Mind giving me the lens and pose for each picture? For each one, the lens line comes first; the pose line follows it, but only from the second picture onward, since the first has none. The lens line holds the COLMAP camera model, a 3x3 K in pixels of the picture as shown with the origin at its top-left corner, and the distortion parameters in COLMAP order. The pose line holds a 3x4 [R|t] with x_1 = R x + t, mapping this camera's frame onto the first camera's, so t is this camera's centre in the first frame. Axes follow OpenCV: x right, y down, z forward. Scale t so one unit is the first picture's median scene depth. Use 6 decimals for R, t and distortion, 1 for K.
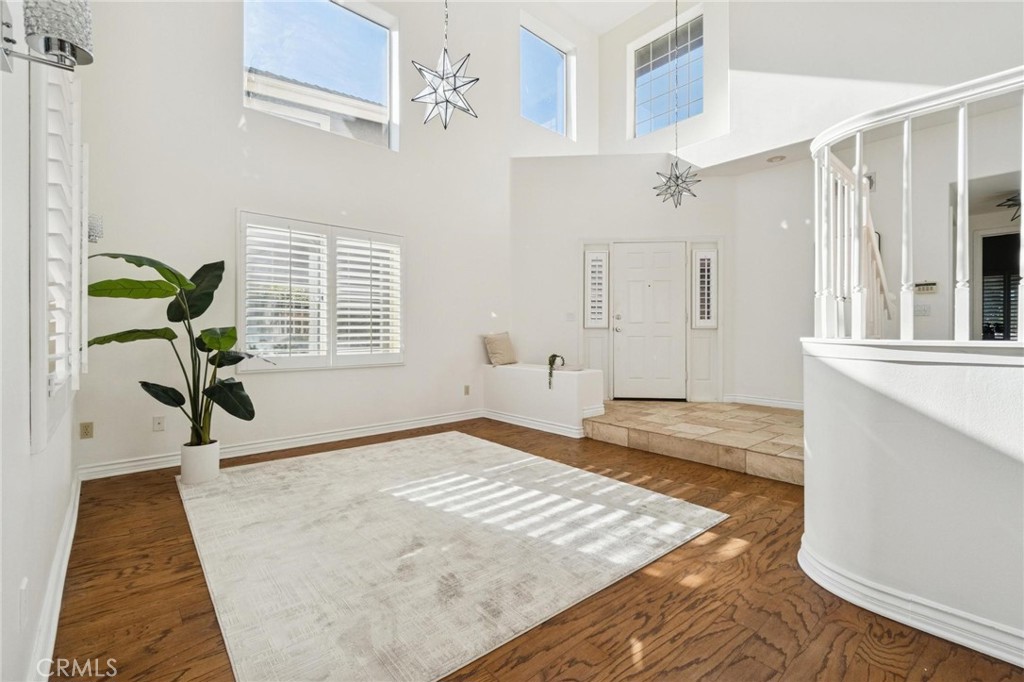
lens RADIAL K [[440.3, 0, 513.0], [0, 440.3, 338.7], [0, 0, 1]] dist [-0.005877, 0.000900]
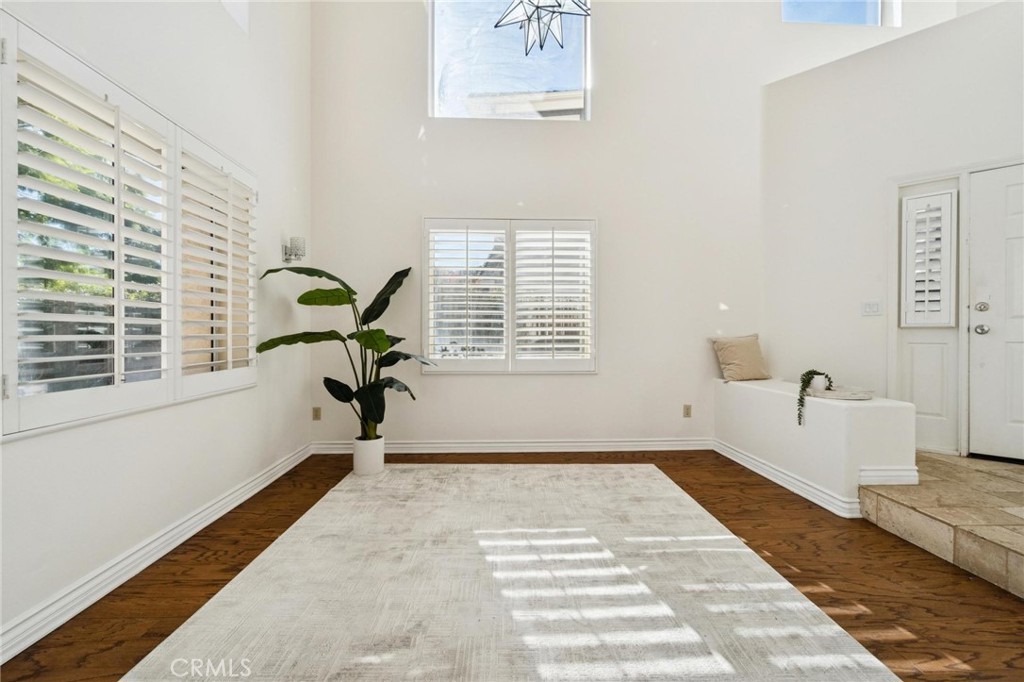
lens RADIAL K [[440.3, 0, 512.8], [0, 440.3, 338.0], [0, 0, 1]] dist [-0.005877, 0.000900]
pose [[0.775490, 0.005906, -0.631333, 0.231674], [-0.009453, 0.999953, -0.002257, -0.006543], [0.631289, 0.007718, 0.775509, 0.371416]]
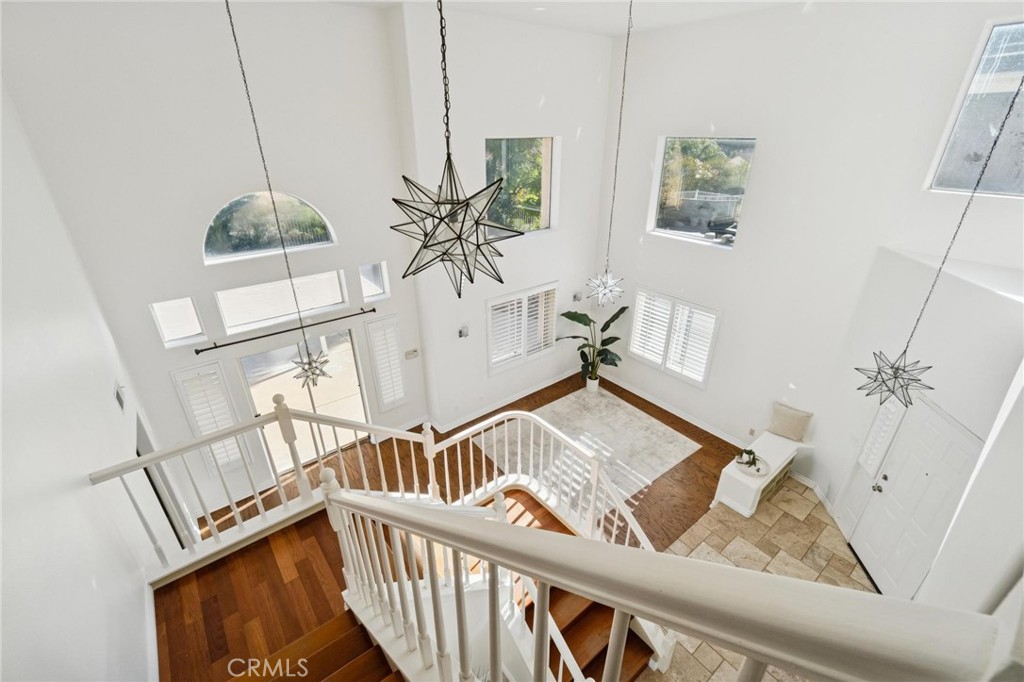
lens RADIAL K [[440.3, 0, 519.9], [0, 440.3, 344.7], [0, 0, 1]] dist [-0.005877, 0.000900]
pose [[-0.055053, 0.438155, -0.897212, 1.558335], [-0.015451, 0.898093, 0.439534, -1.063967], [0.998364, 0.038060, -0.042673, 0.637430]]
